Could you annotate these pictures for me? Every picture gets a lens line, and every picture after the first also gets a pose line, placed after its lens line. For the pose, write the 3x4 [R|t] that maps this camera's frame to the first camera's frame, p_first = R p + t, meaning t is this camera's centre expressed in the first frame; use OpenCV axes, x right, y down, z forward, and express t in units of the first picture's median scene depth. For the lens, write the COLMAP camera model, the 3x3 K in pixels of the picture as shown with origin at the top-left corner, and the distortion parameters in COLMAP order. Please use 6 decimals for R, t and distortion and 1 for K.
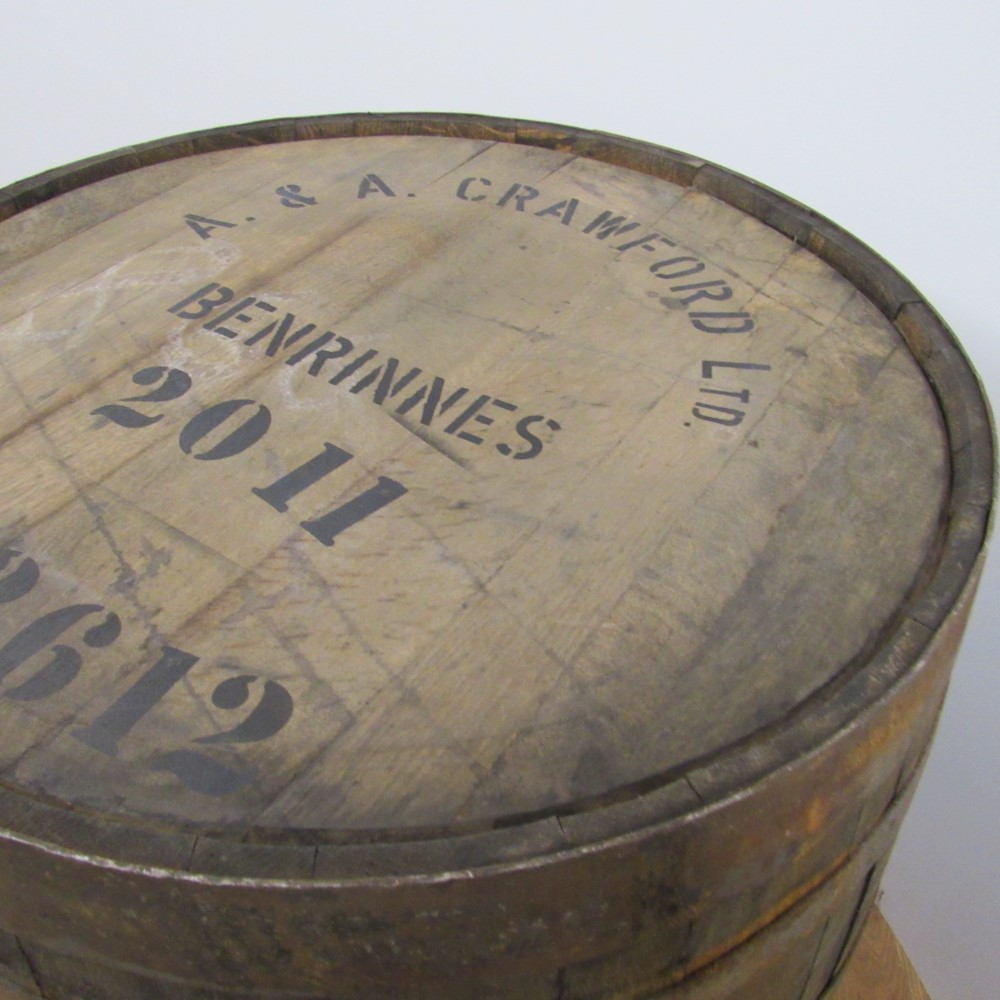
lens RADIAL K [[966.5, 0, 497.0], [0, 966.5, 486.2], [0, 0, 1]] dist [-0.029828, 0.011393]
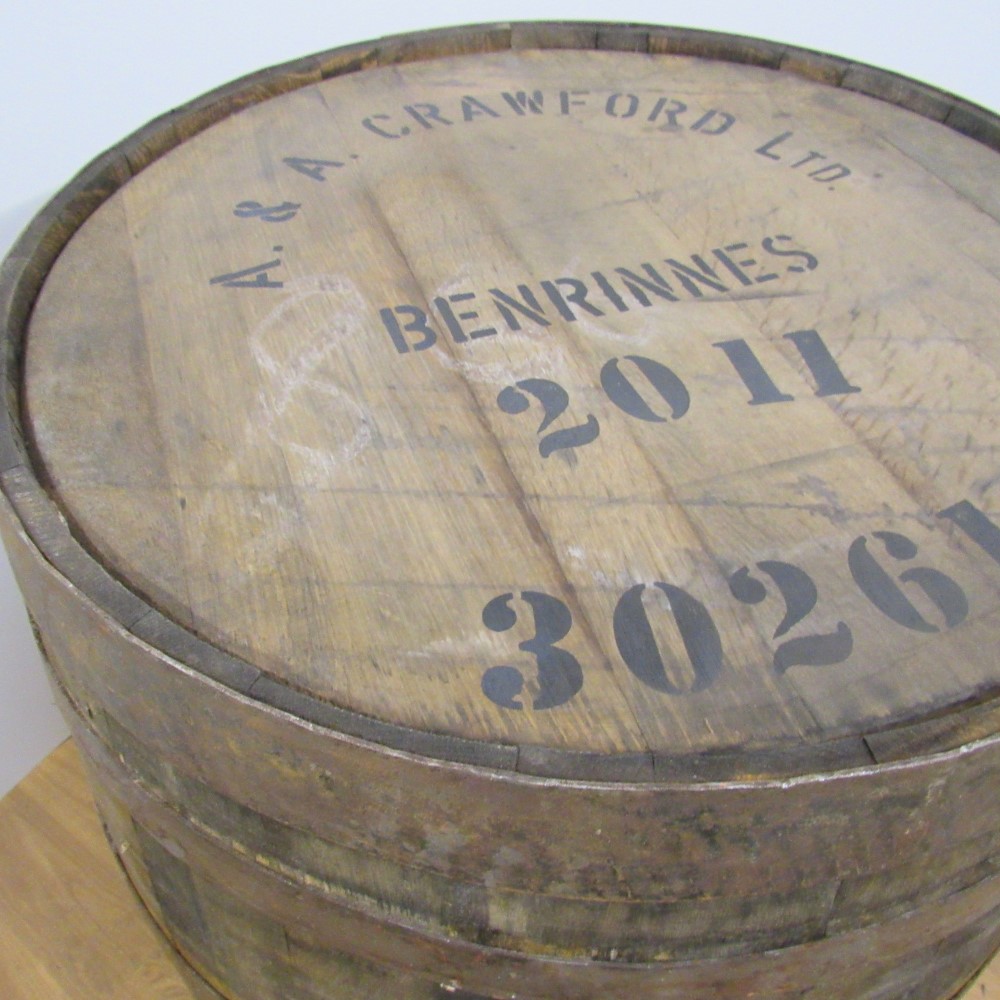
lens RADIAL K [[959.3, 0, 491.3], [0, 959.3, 500.8], [0, 0, 1]] dist [-0.026596, -0.007717]
pose [[0.623706, -0.584106, 0.519434, -0.899223], [0.532406, 0.803999, 0.264819, -0.289794], [-0.572307, 0.111380, 0.812440, 0.330009]]
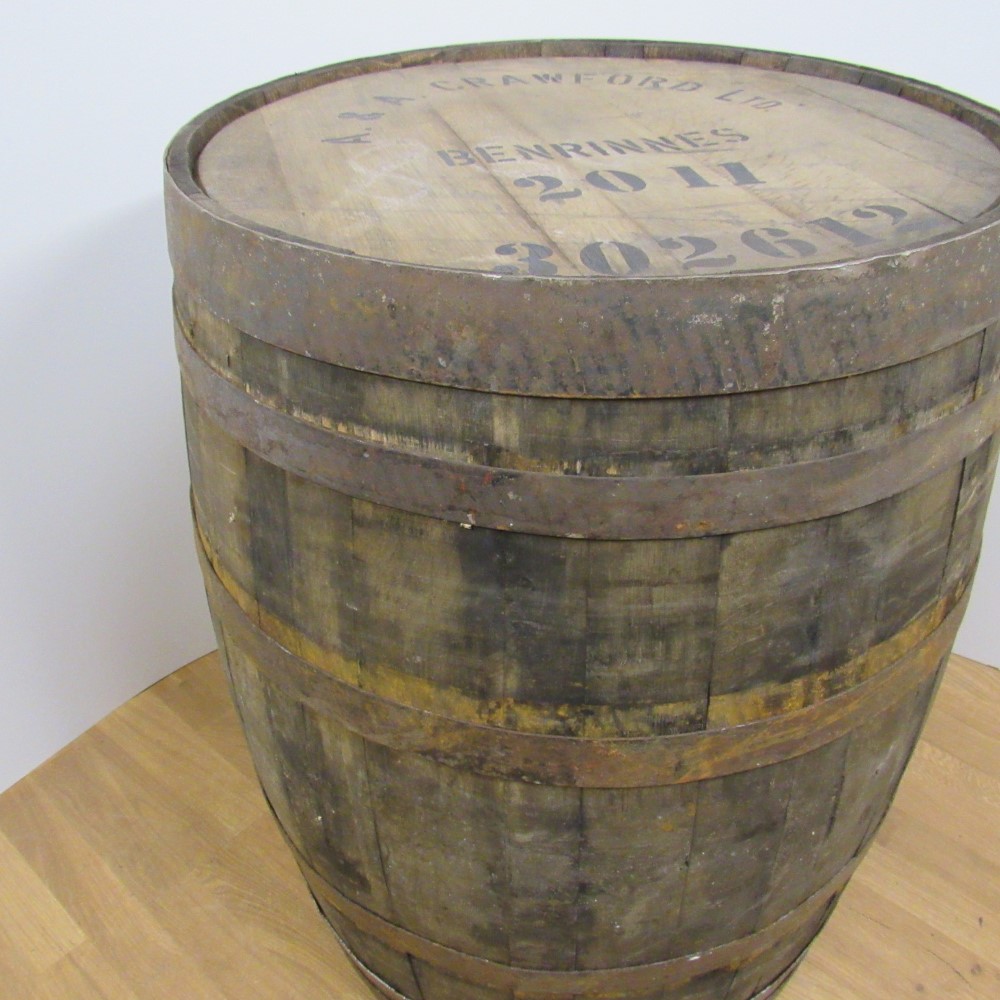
lens RADIAL K [[966.5, 0, 497.0], [0, 966.5, 486.2], [0, 0, 1]] dist [-0.029828, 0.011393]
pose [[0.663162, -0.462124, 0.588776, -1.362692], [0.522795, 0.848931, 0.077472, 0.111709], [-0.535632, 0.256432, 0.804575, 0.097211]]
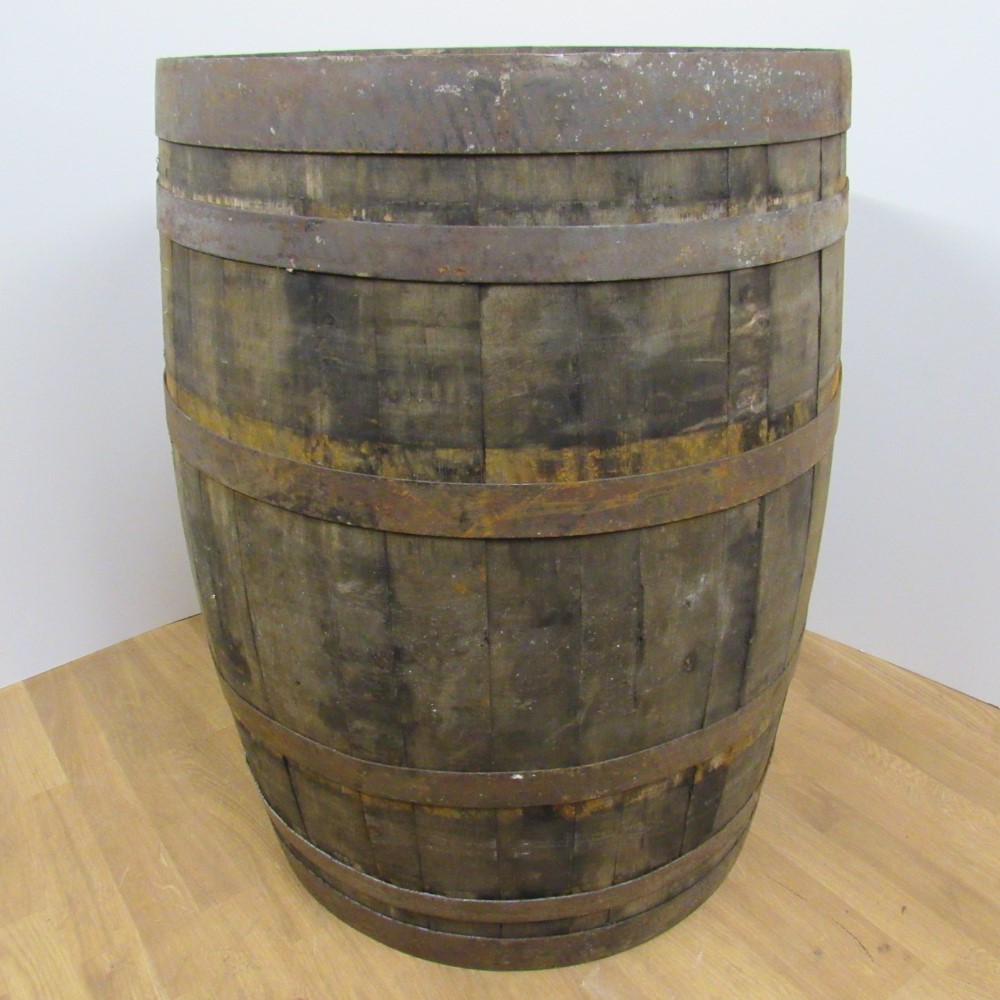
lens RADIAL K [[966.5, 0, 497.0], [0, 966.5, 486.2], [0, 0, 1]] dist [-0.029828, 0.011393]
pose [[0.807740, -0.285673, 0.515701, -1.337321], [0.418699, 0.893795, -0.160688, 0.872482], [-0.415027, 0.345717, 0.841565, -0.207643]]
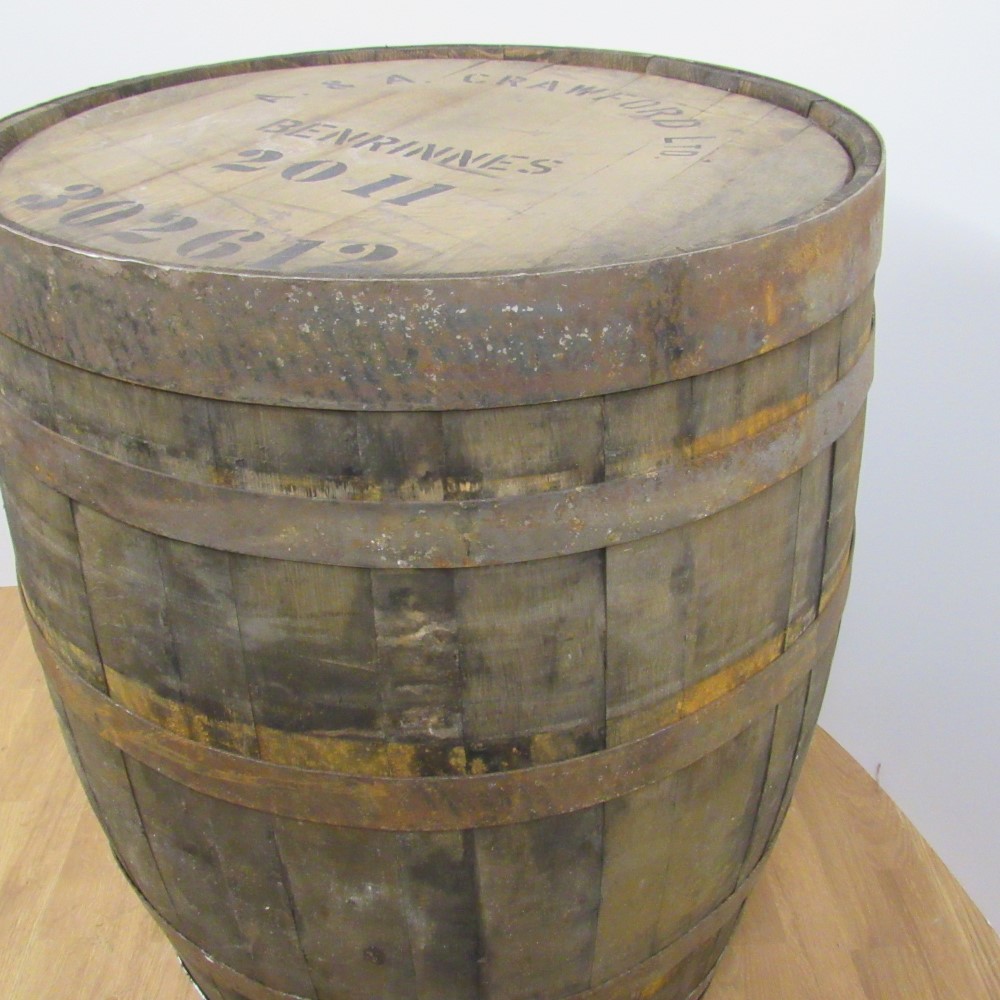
lens RADIAL K [[966.5, 0, 497.0], [0, 966.5, 486.2], [0, 0, 1]] dist [-0.029828, 0.011393]
pose [[0.997576, -0.063650, 0.028114, -0.092064], [0.066903, 0.988434, -0.136098, 0.555768], [-0.019126, 0.137649, 0.990296, -0.258745]]
